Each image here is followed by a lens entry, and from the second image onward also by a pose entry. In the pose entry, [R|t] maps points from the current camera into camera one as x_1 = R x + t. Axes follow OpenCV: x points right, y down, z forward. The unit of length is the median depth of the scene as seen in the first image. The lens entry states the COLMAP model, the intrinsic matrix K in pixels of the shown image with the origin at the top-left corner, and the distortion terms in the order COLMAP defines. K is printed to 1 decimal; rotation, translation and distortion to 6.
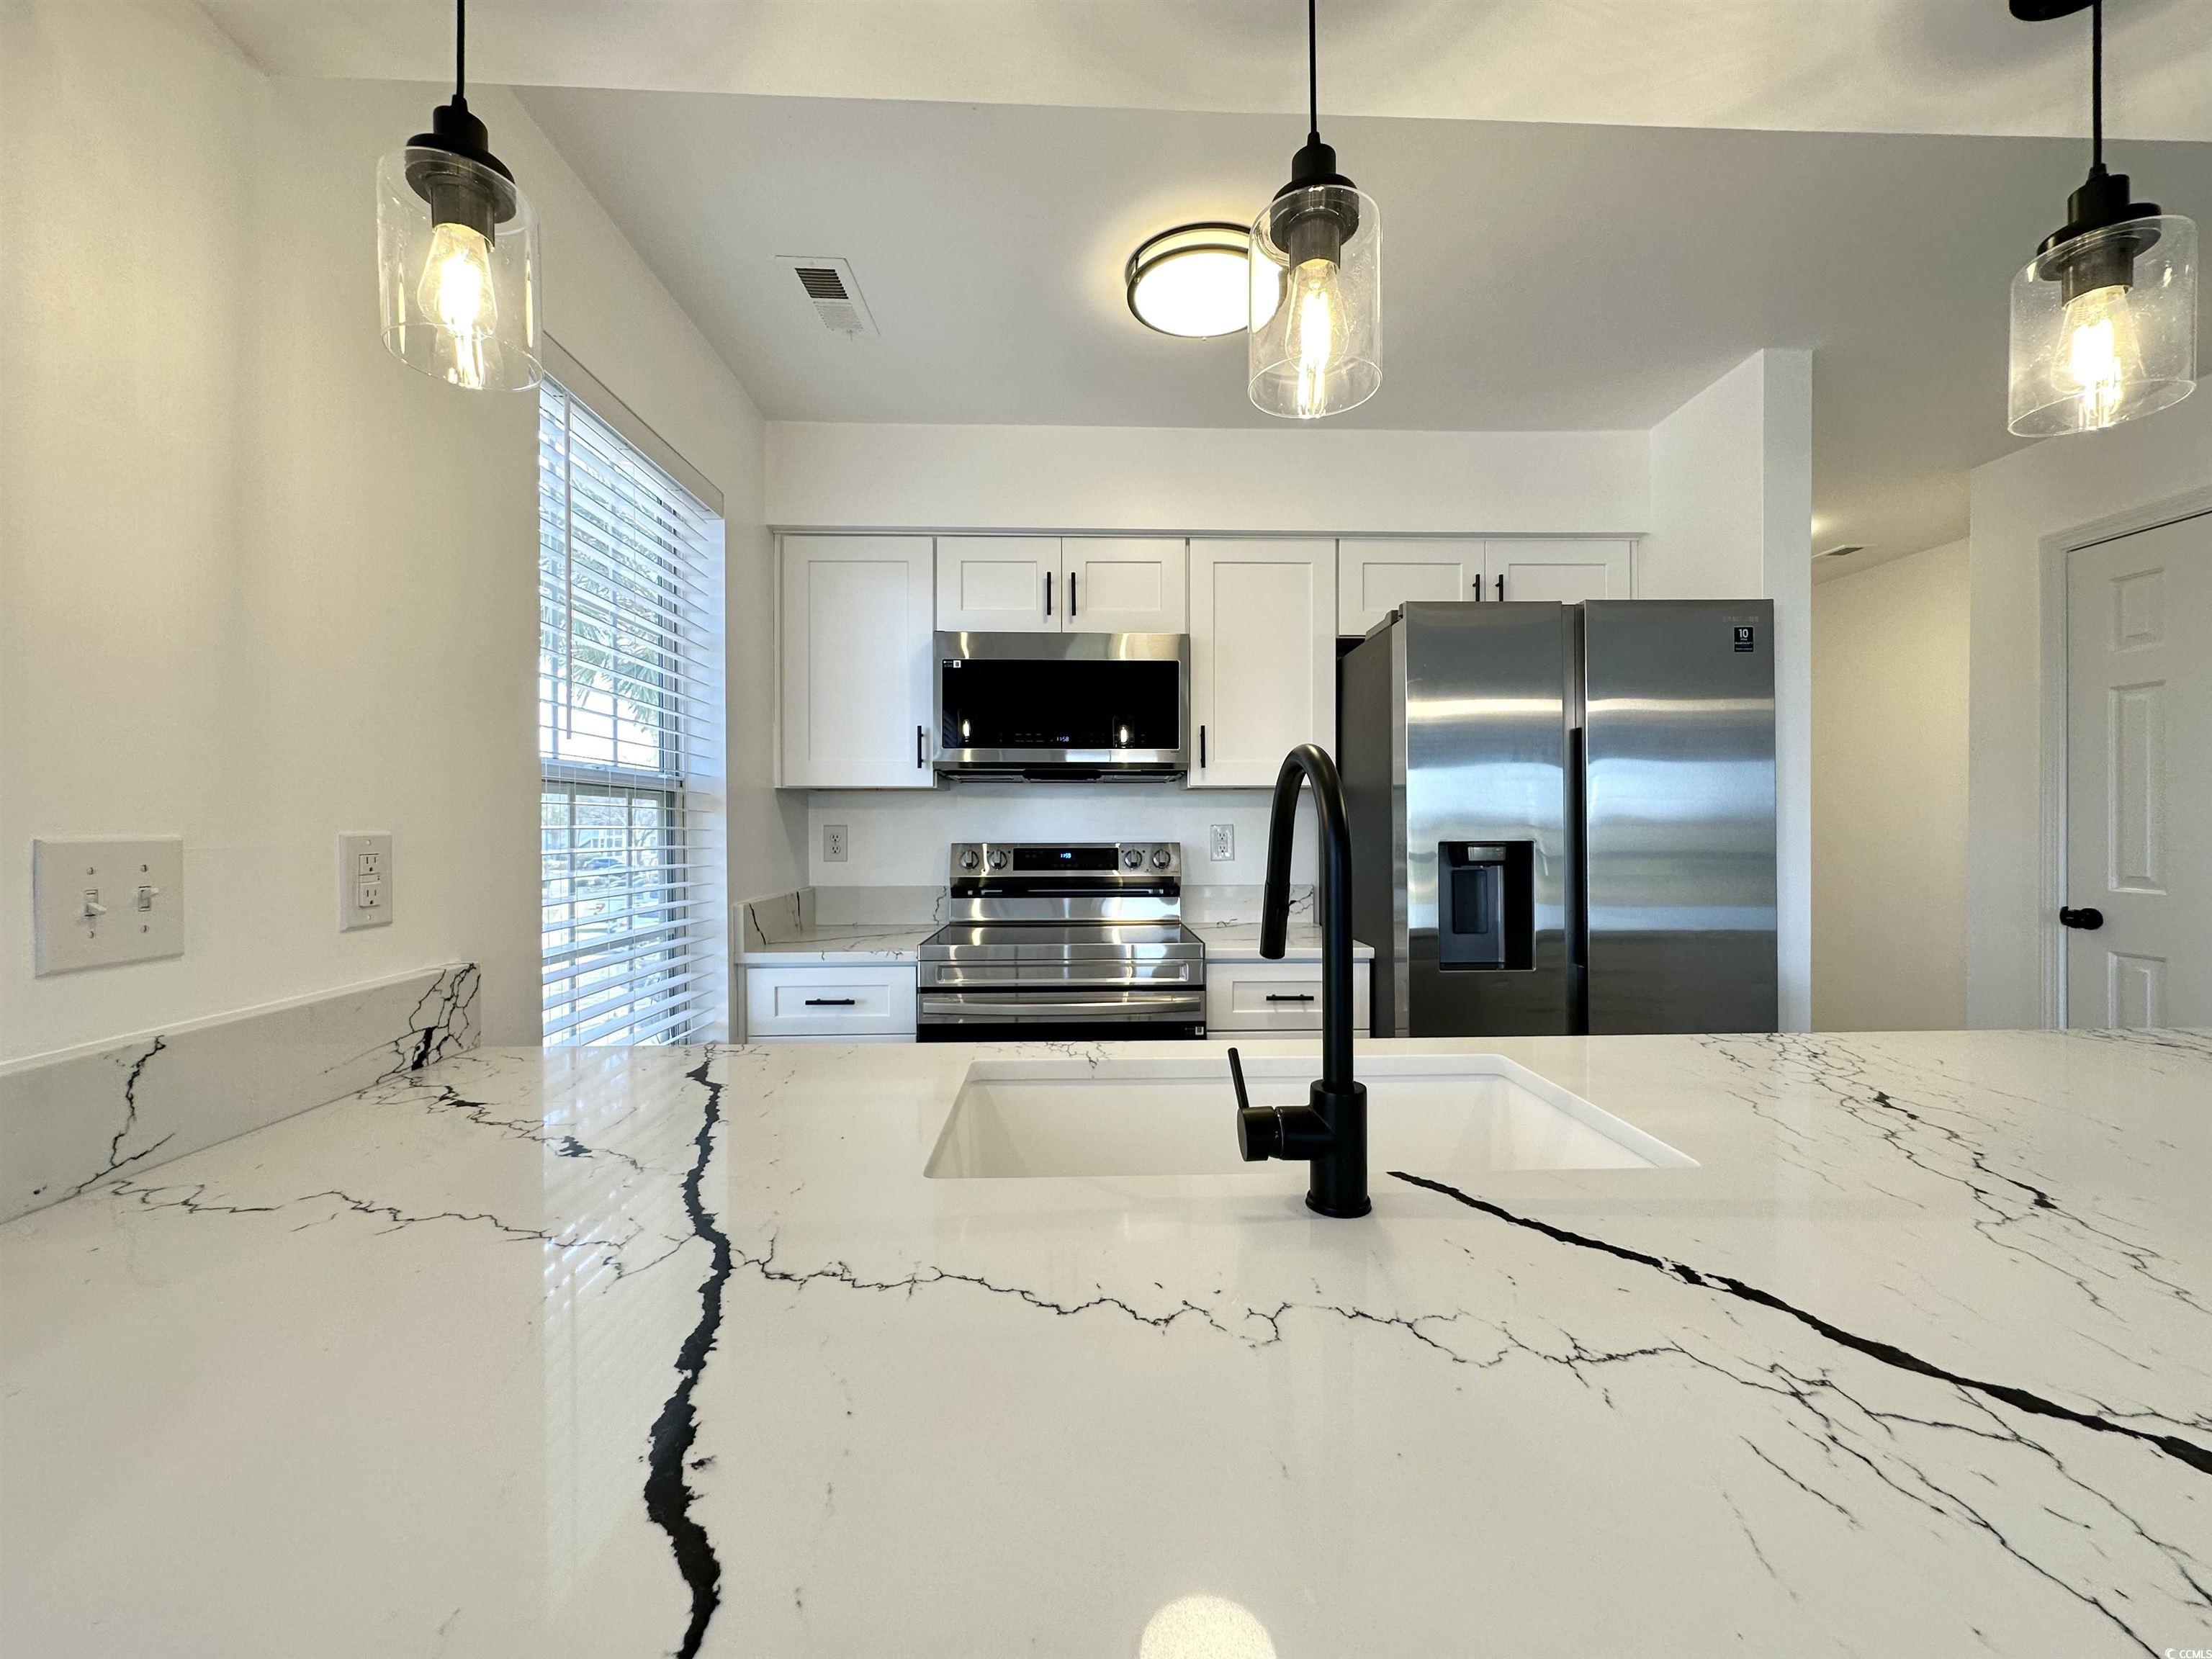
lens RADIAL K [[878.3, 0, 1106.0], [0, 878.3, 829.5], [0, 0, 1]] dist [-0.002741, 0.000017]
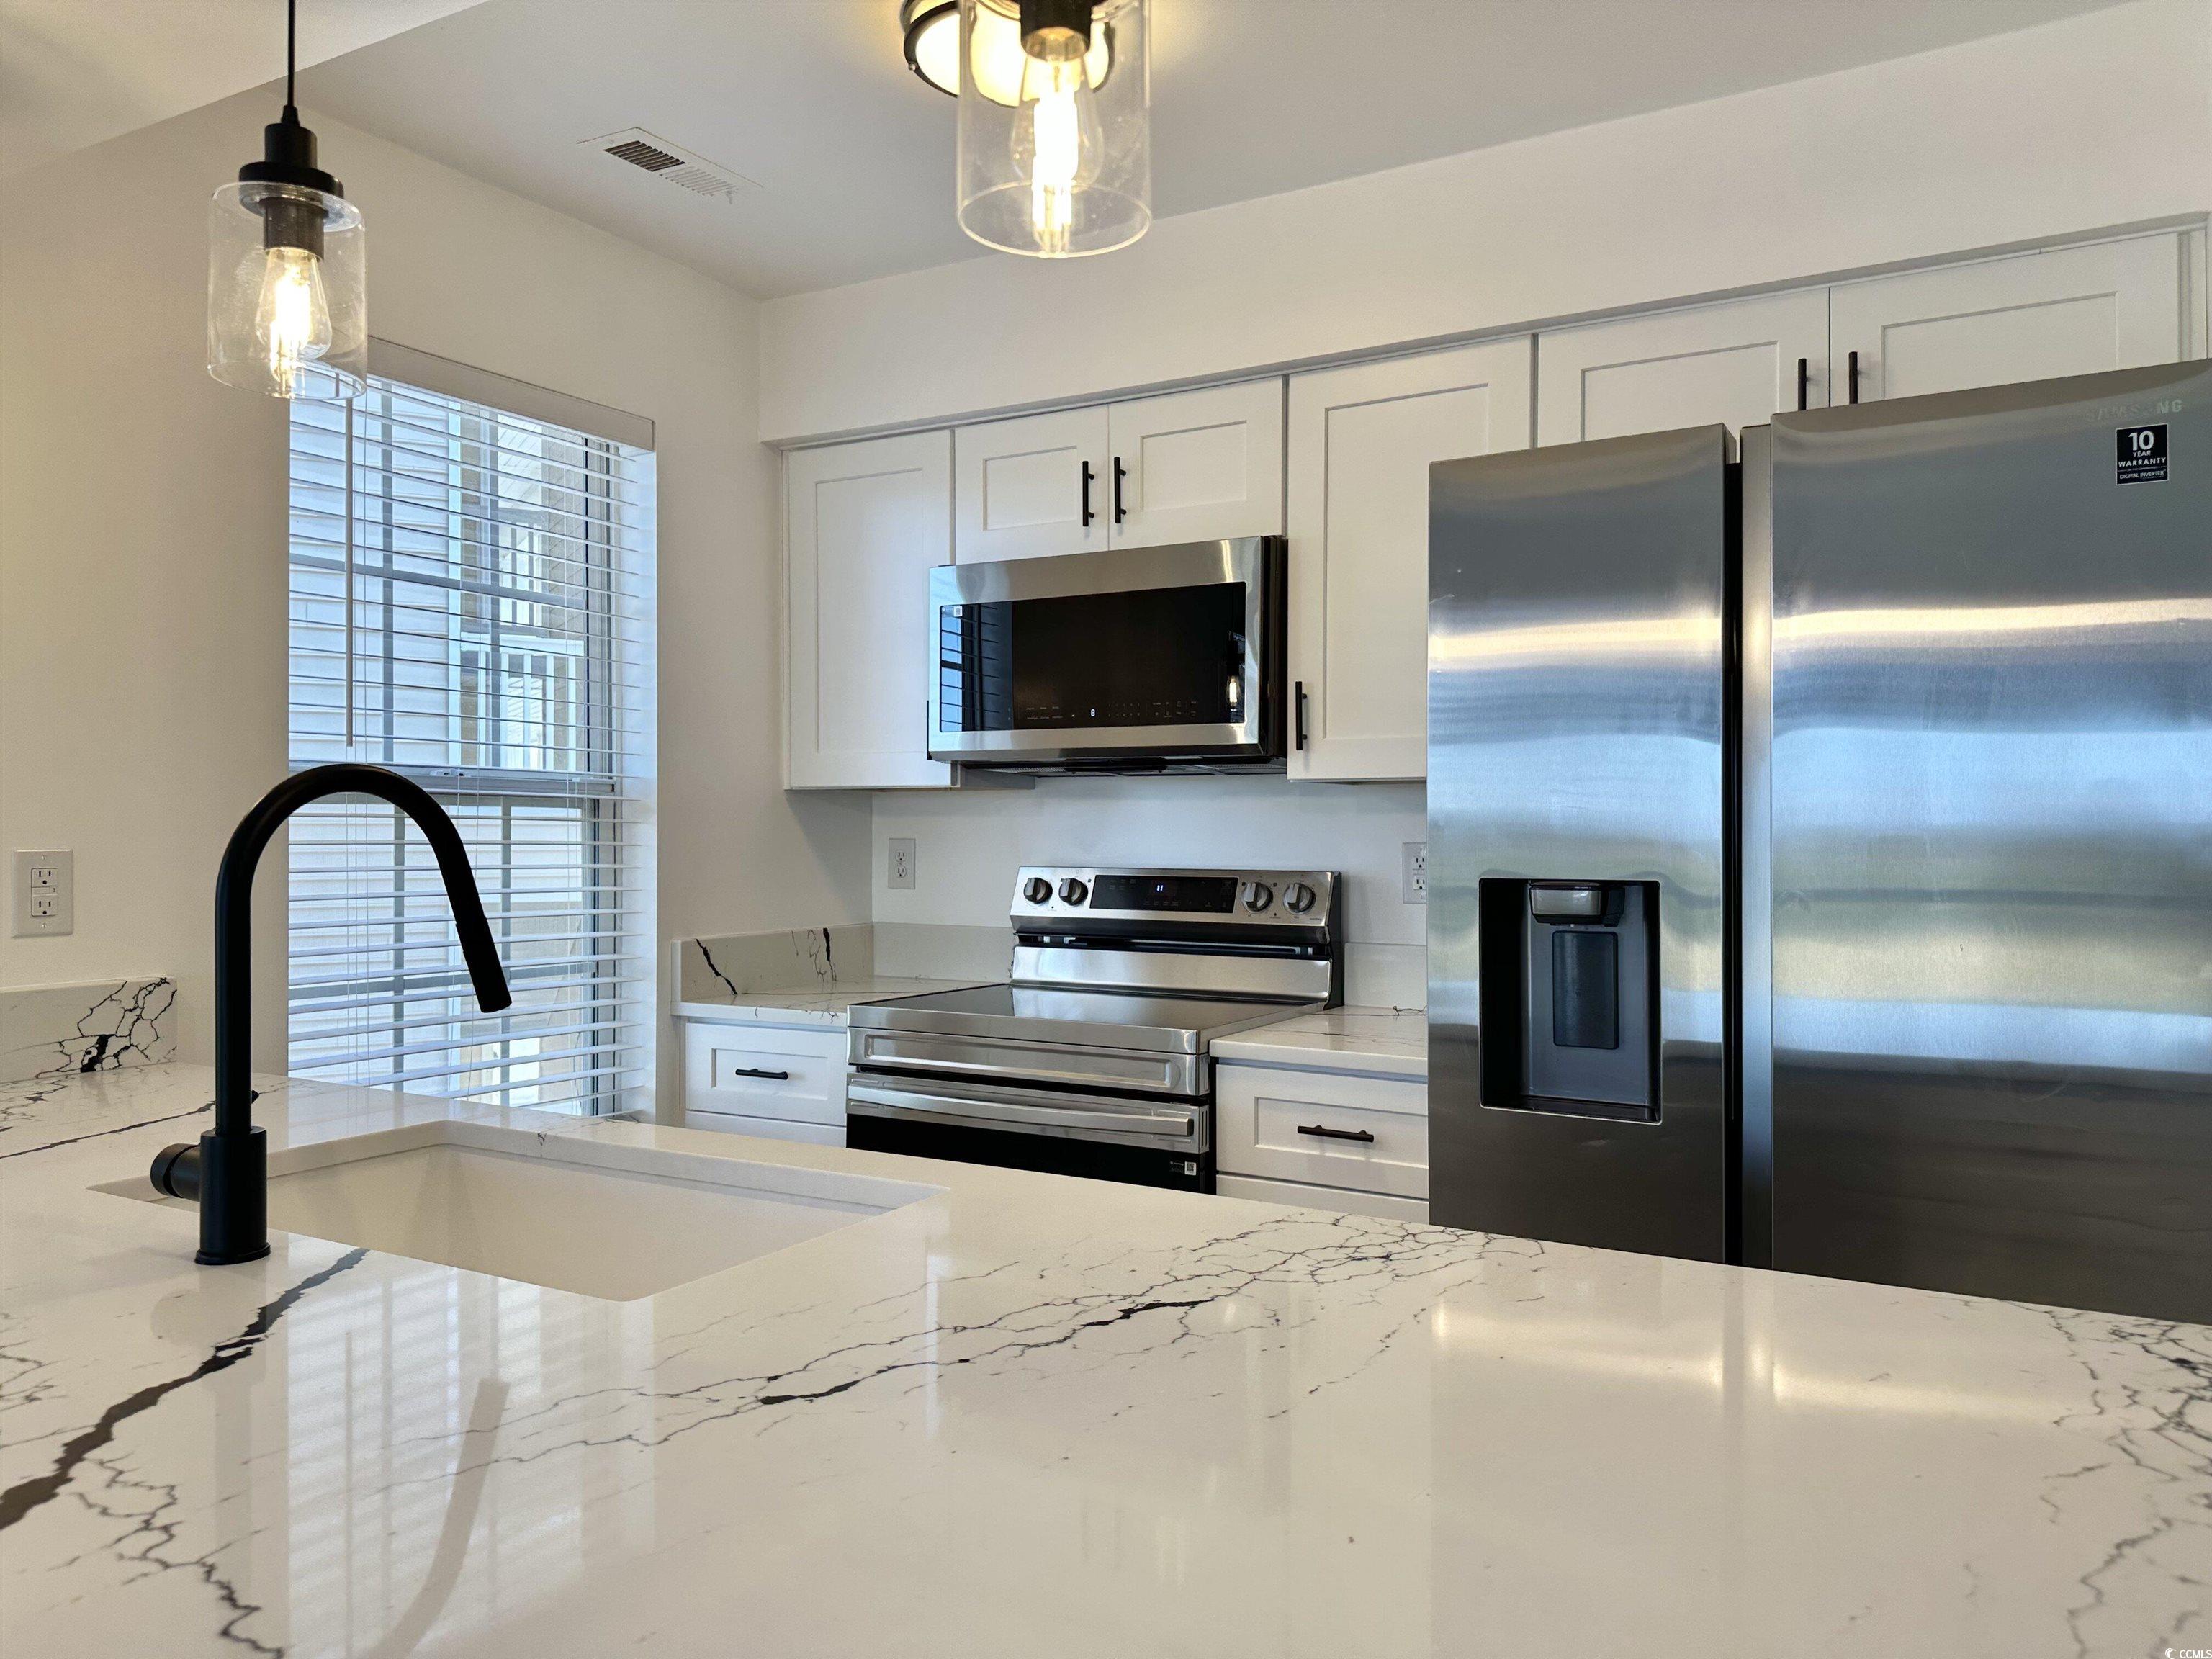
lens RADIAL K [[1541.2, 0, 1122.8], [0, 1541.2, 831.3], [0, 0, 1]] dist [0.123971, -0.188758]
pose [[0.852528, 0.005023, -0.522657, 0.649528], [-0.007740, 0.999966, -0.003014, -0.010988], [0.522624, 0.006615, 0.852538, 0.018287]]
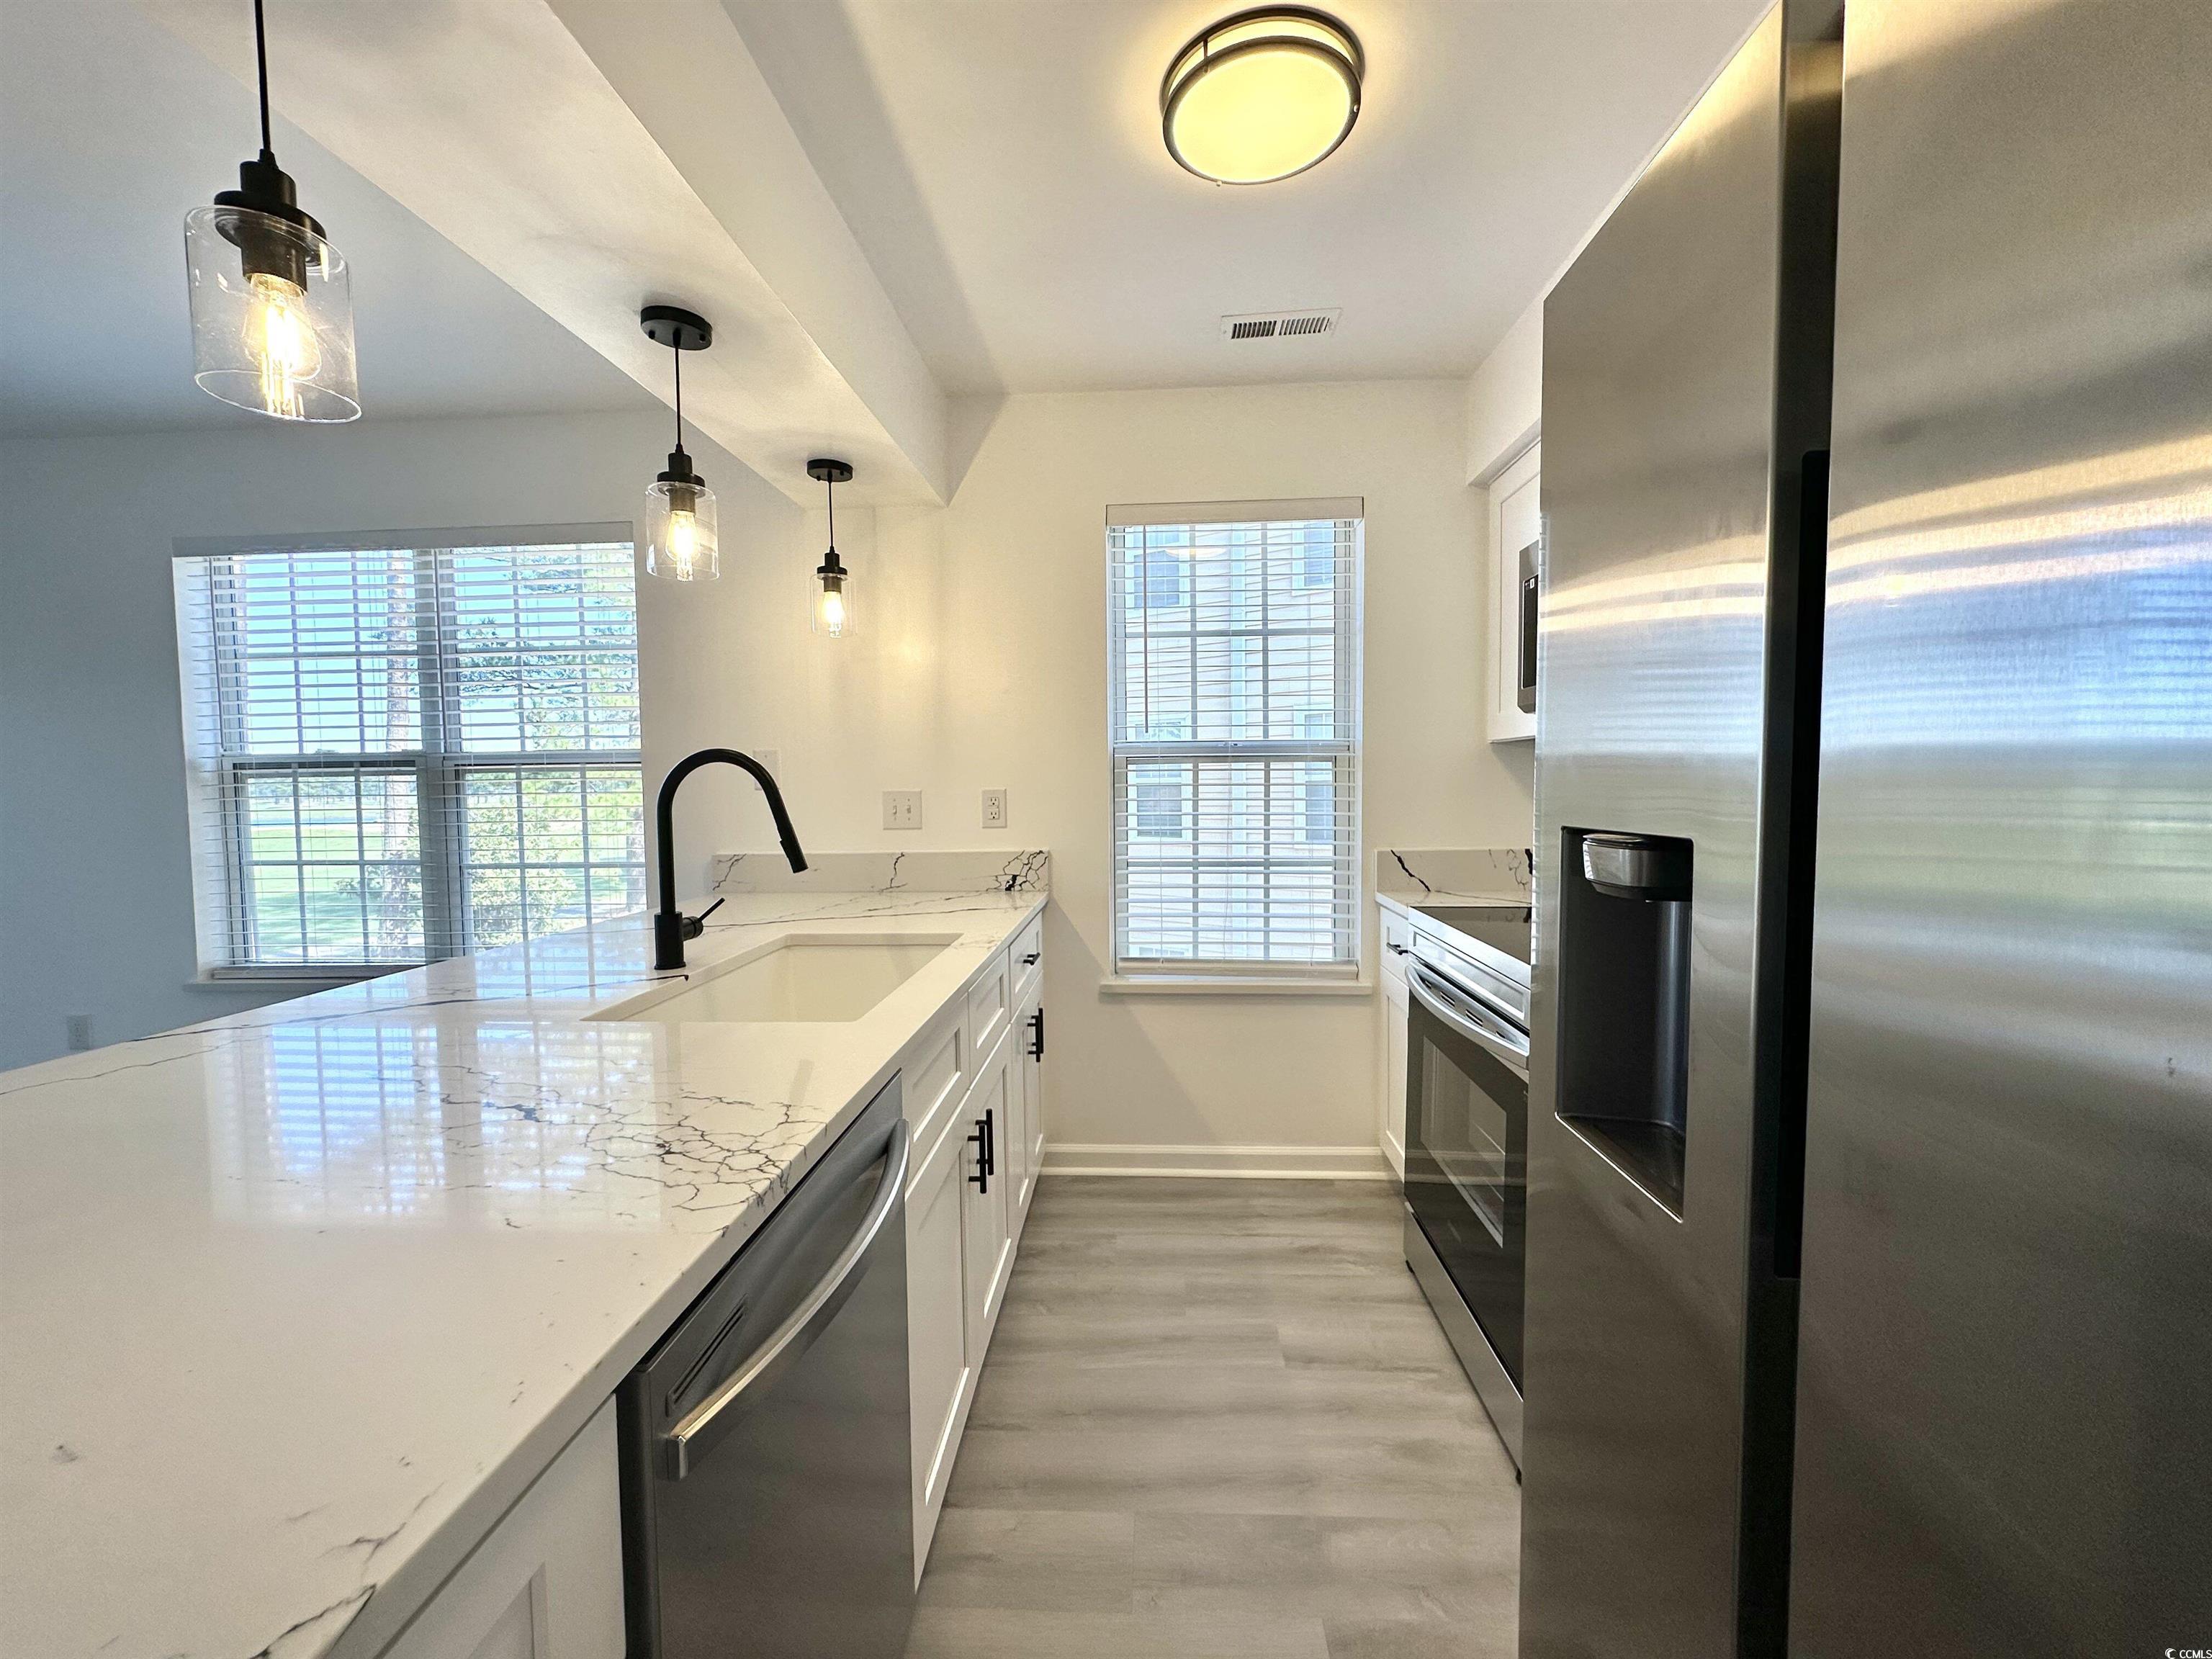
lens RADIAL K [[873.5, 0, 1117.4], [0, 873.5, 831.5], [0, 0, 1]] dist [-0.062315, 0.028631]
pose [[-0.074613, 0.060861, -0.995354, 0.746325], [0.004856, 0.998146, 0.060667, -0.010039], [0.997201, -0.000307, -0.074771, 0.742438]]
